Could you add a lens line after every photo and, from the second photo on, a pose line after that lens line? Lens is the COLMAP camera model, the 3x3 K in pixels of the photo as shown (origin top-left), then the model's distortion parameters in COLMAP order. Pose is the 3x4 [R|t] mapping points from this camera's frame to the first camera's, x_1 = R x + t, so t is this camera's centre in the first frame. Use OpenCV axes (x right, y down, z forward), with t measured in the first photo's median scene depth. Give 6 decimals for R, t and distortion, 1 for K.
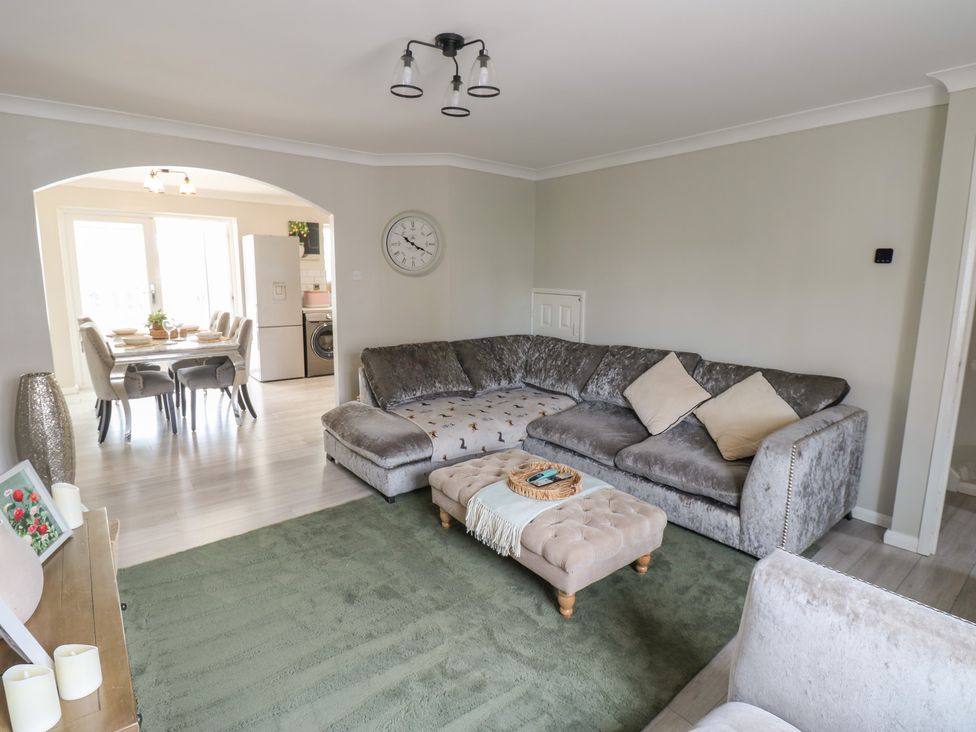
lens RADIAL K [[524.8, 0, 487.6], [0, 524.8, 351.8], [0, 0, 1]] dist [-0.003510, -0.003435]
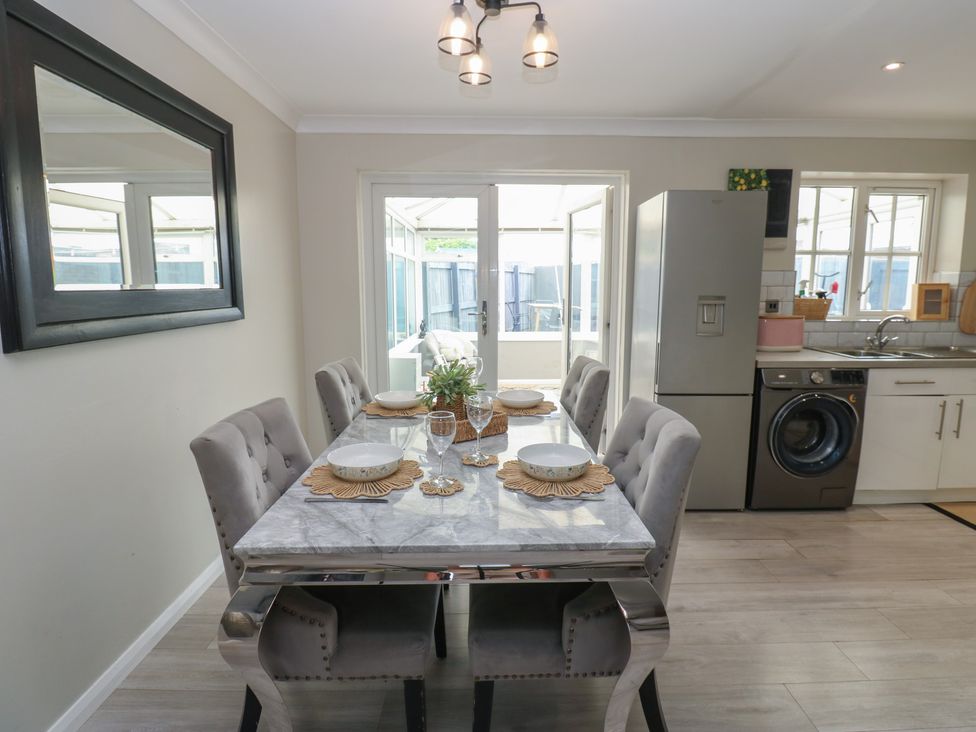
lens RADIAL K [[515.3, 0, 494.2], [0, 515.3, 355.1], [0, 0, 1]] dist [0.008665, -0.013454]
pose [[0.803774, 0.072767, -0.590468, -0.269451], [-0.082914, 0.996507, 0.009939, -0.068635], [0.589128, 0.040970, 0.807000, 0.514956]]
